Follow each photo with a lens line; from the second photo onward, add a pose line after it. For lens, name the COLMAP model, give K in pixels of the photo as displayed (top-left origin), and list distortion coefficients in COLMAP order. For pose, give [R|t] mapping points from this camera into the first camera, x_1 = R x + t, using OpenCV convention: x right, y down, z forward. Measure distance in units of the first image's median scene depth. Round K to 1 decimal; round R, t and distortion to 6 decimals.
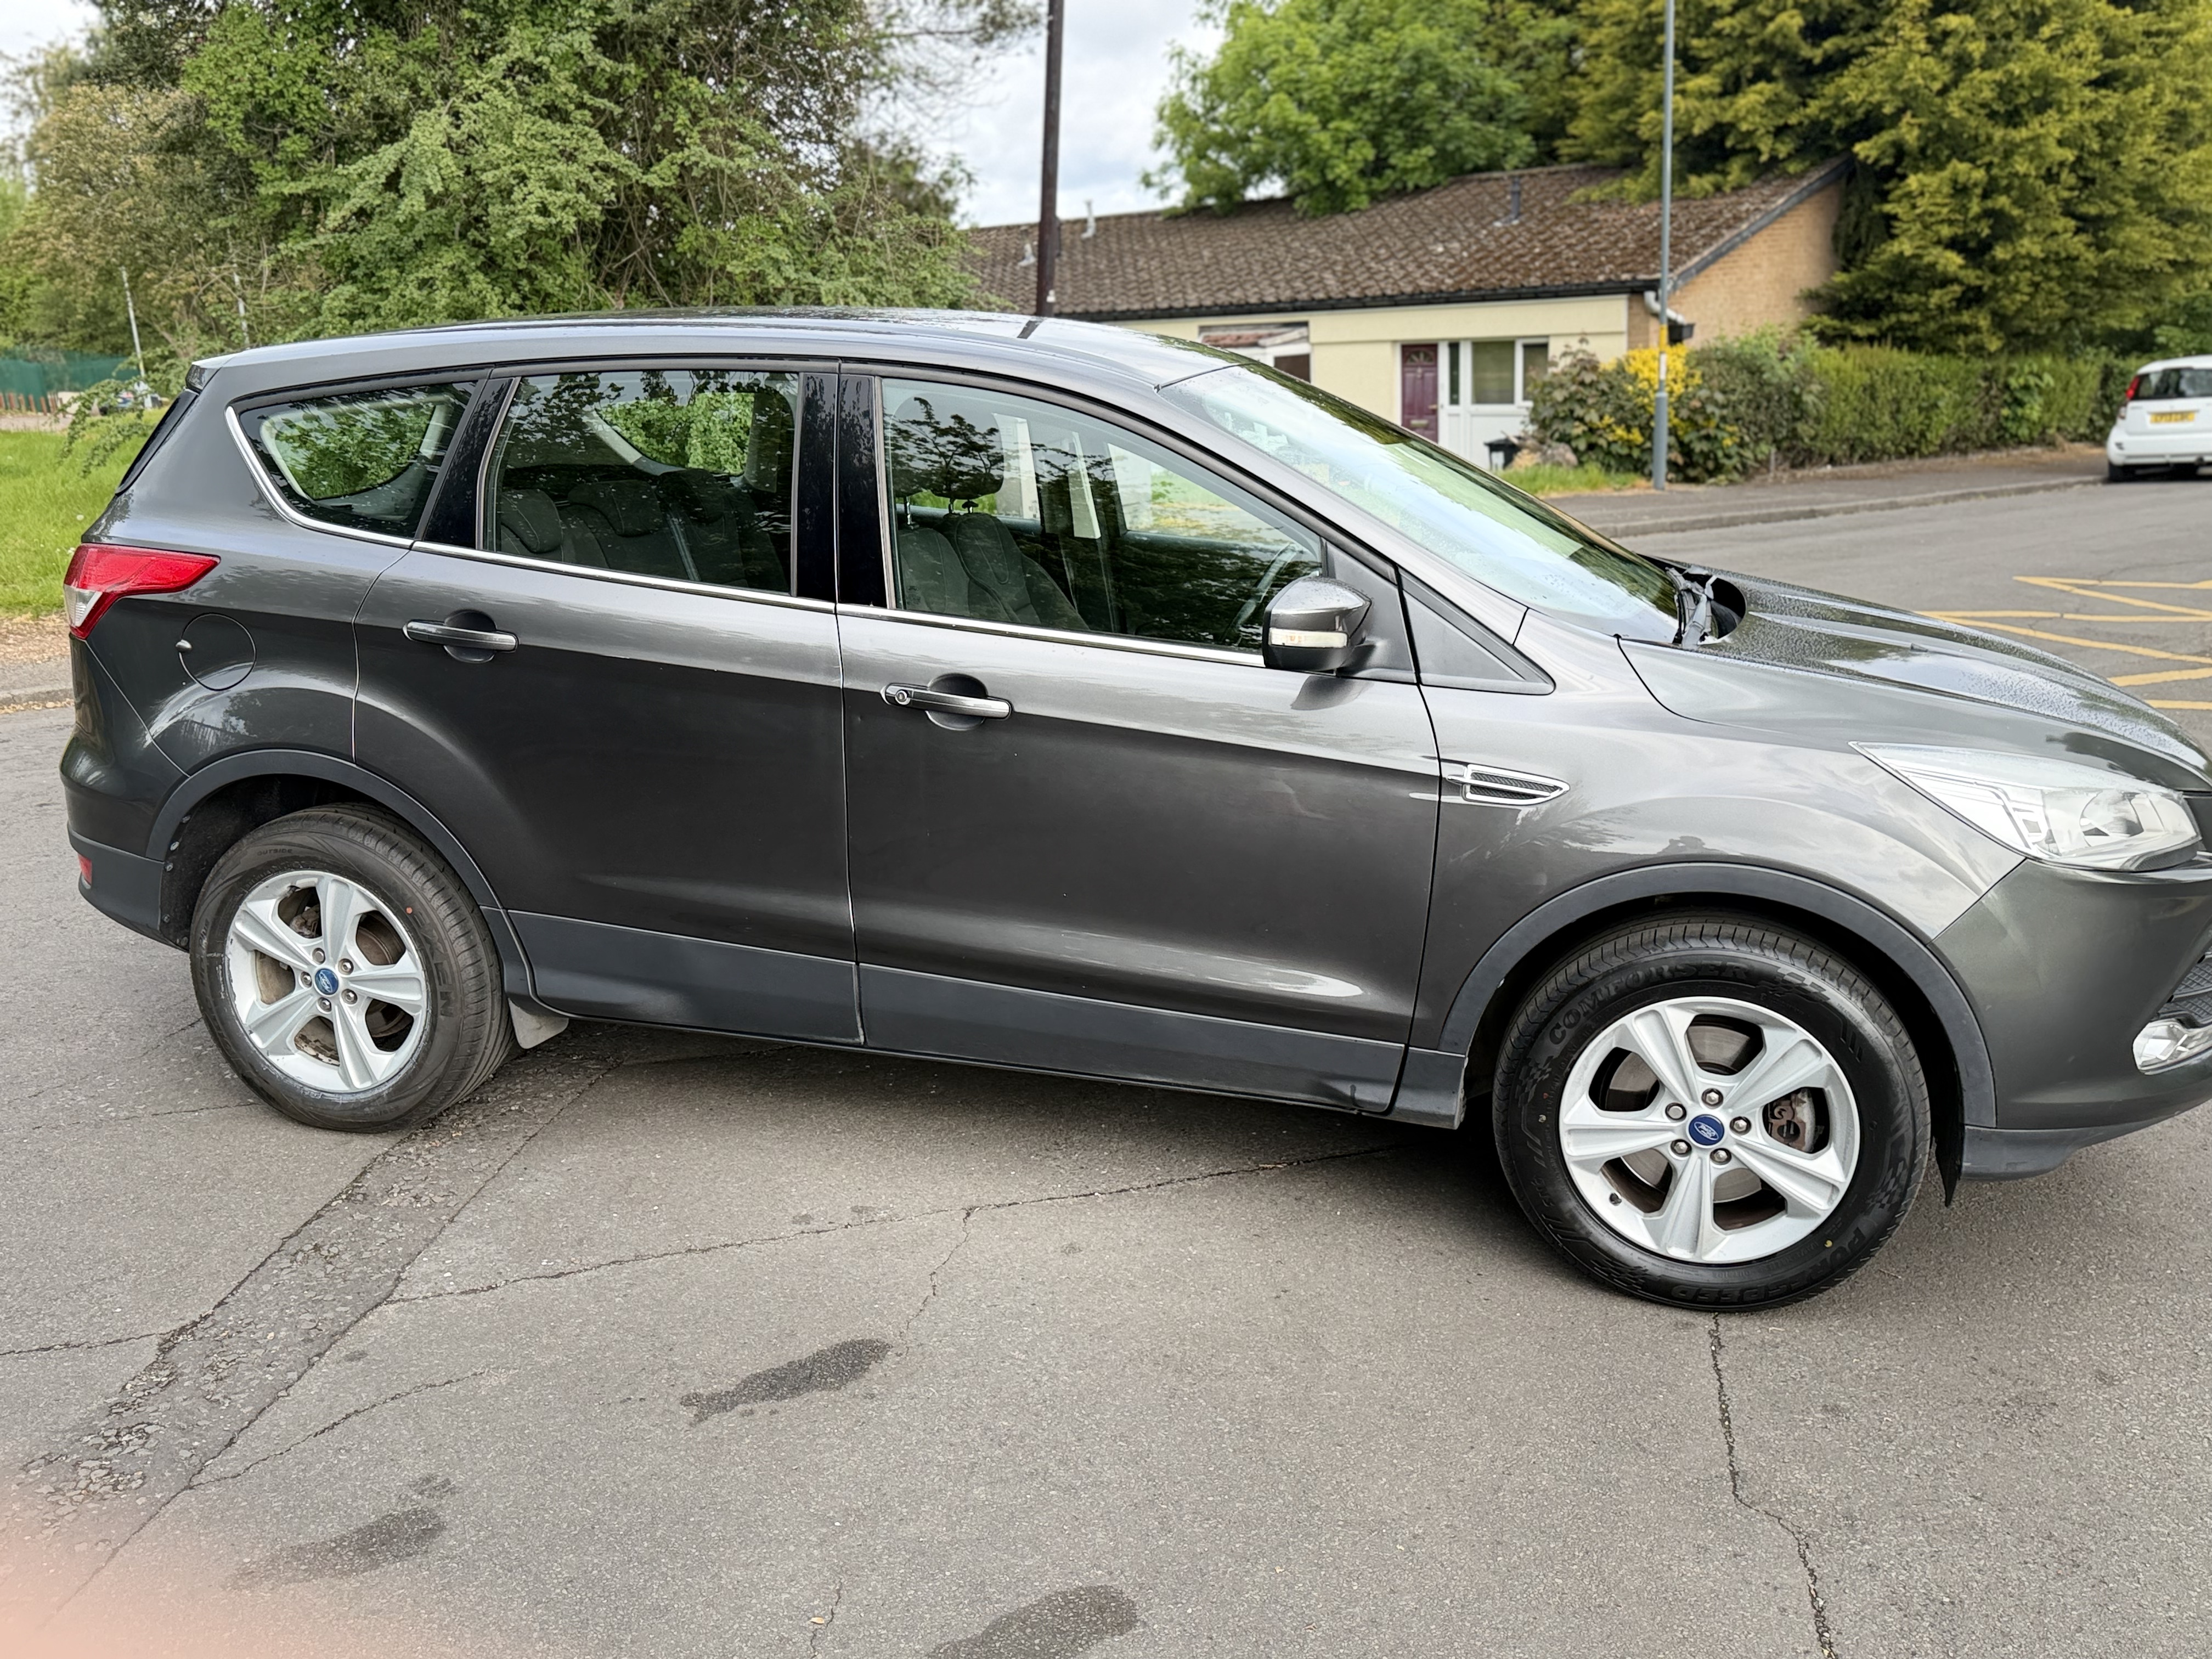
lens RADIAL K [[1896.8, 0, 1093.0], [0, 1896.8, 823.1], [0, 0, 1]] dist [-0.012596, -0.015232]
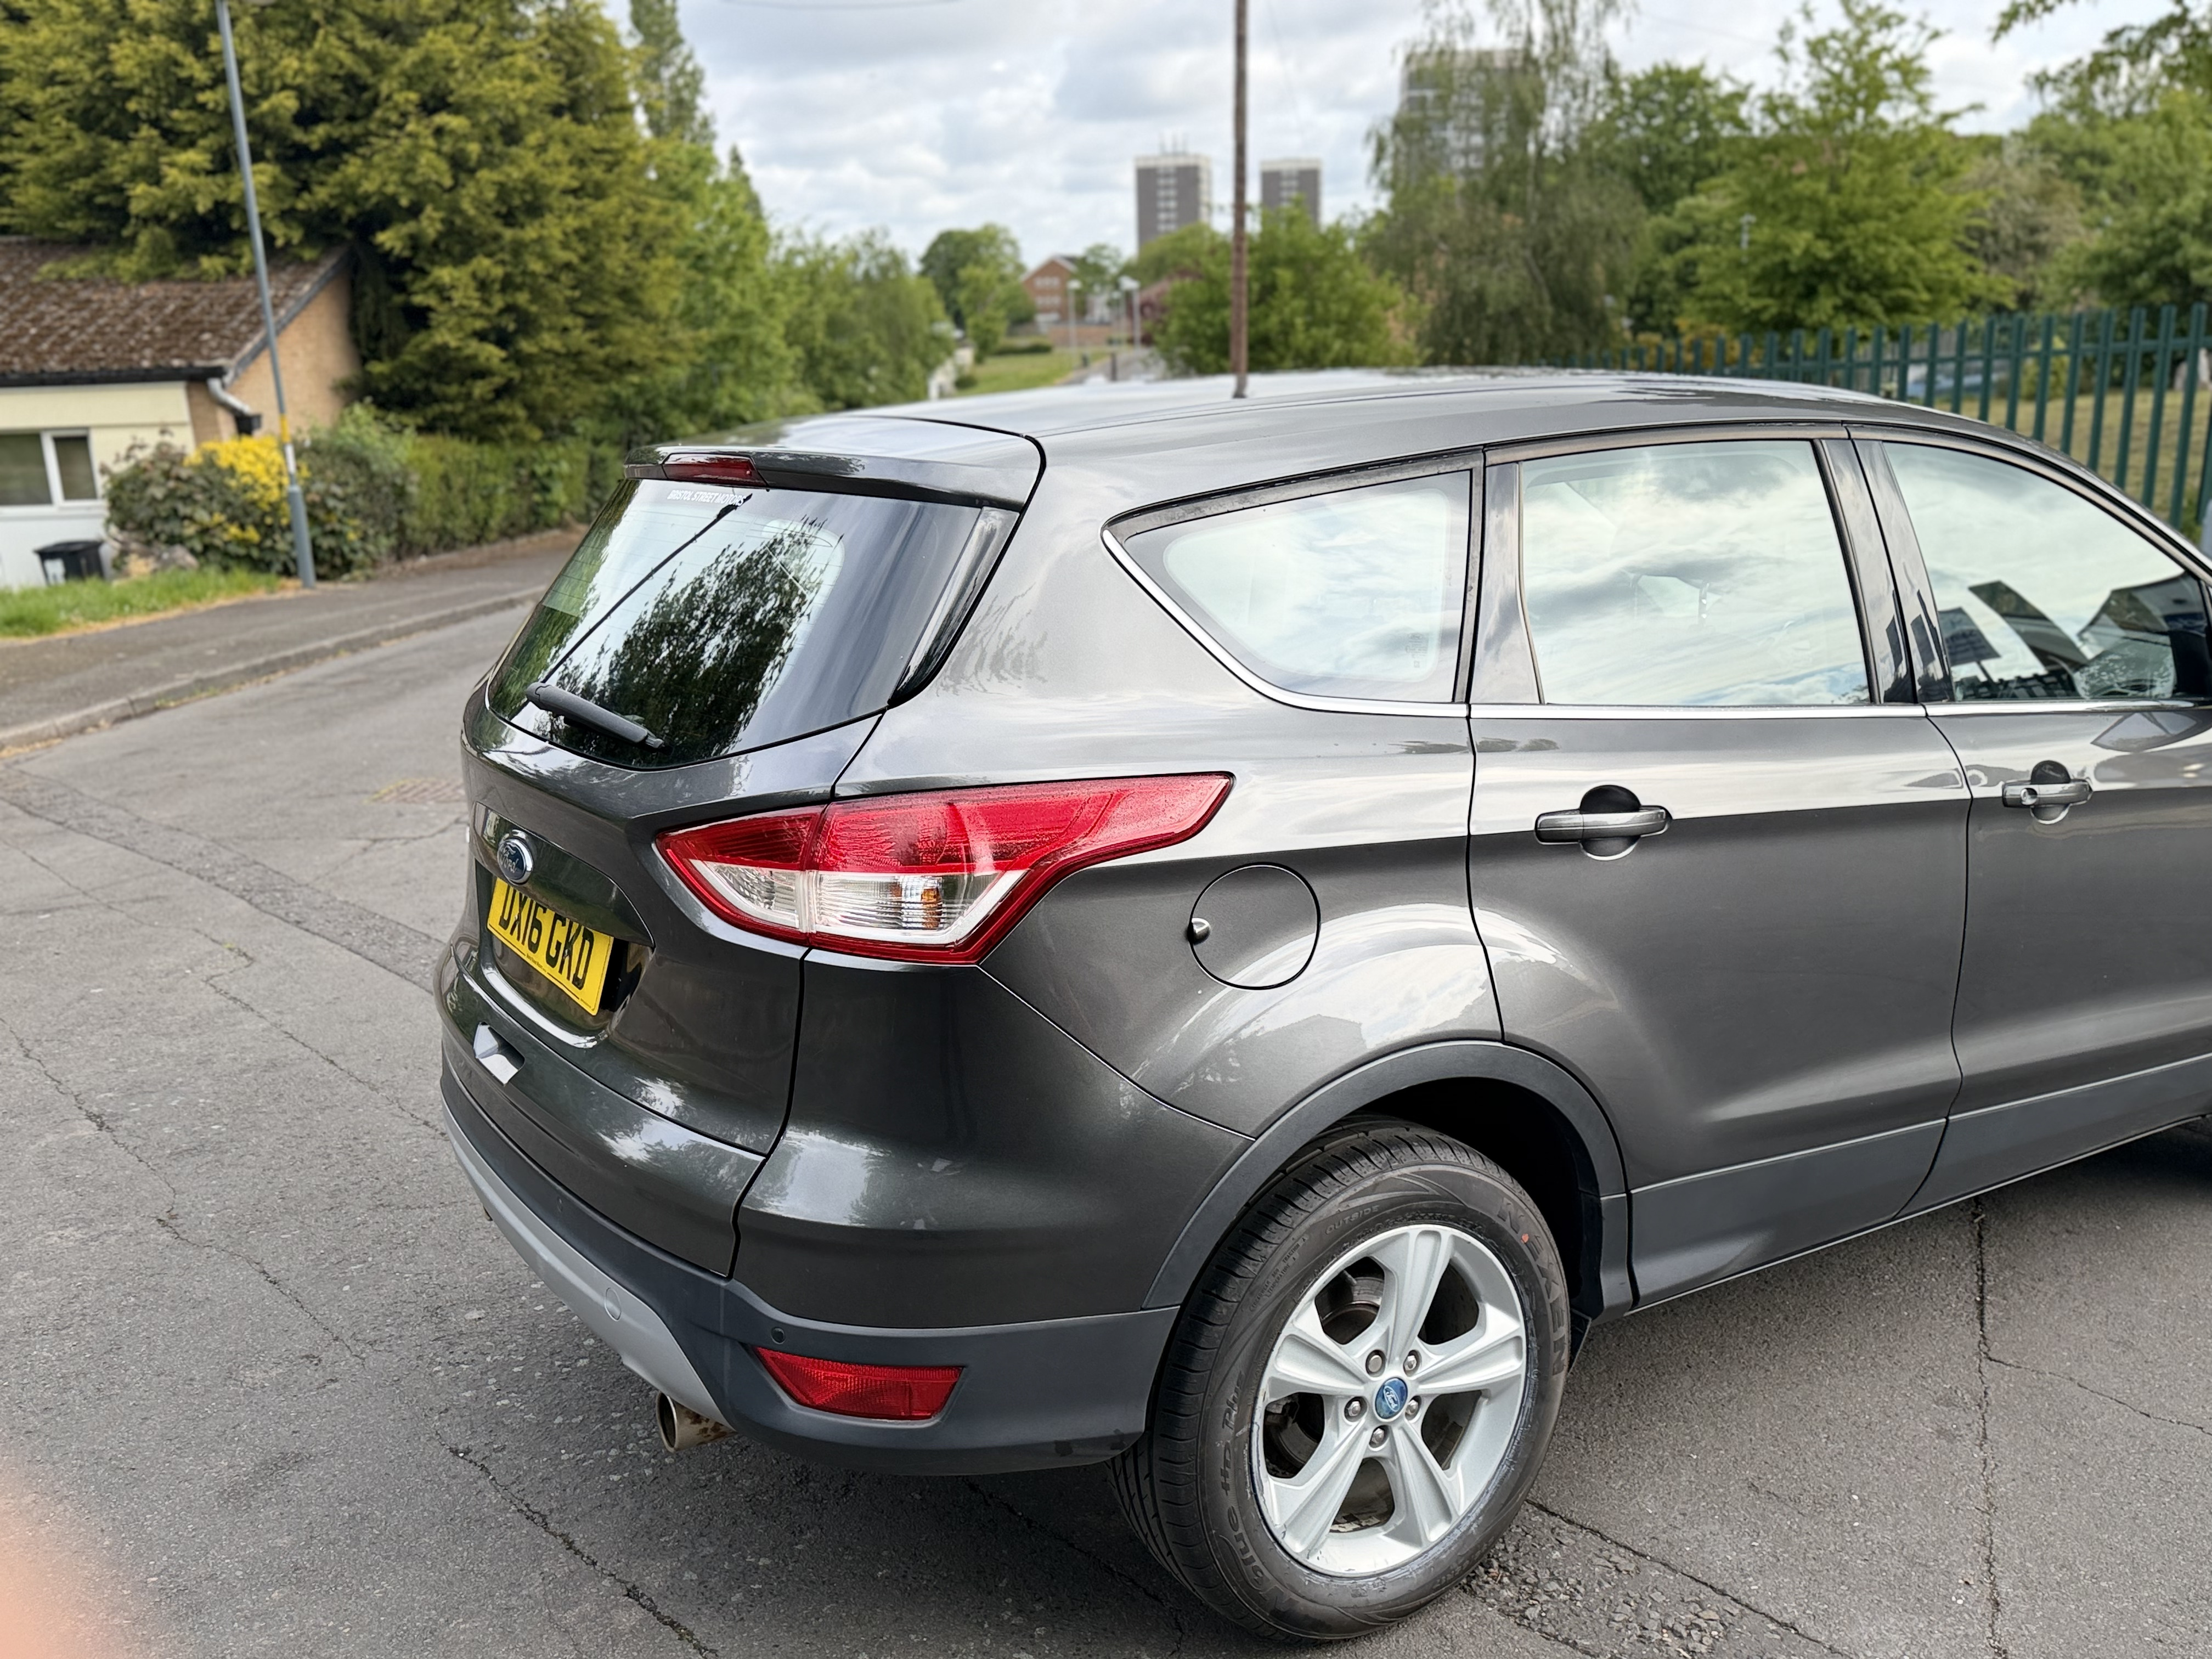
lens RADIAL K [[1896.8, 0, 1114.6], [0, 1896.8, 849.4], [0, 0, 1]] dist [-0.012596, -0.015232]
pose [[0.672018, -0.159339, 0.723189, -0.103407], [0.183925, 0.981890, 0.045427, -0.016210], [-0.717331, 0.102485, 0.689154, 0.071458]]
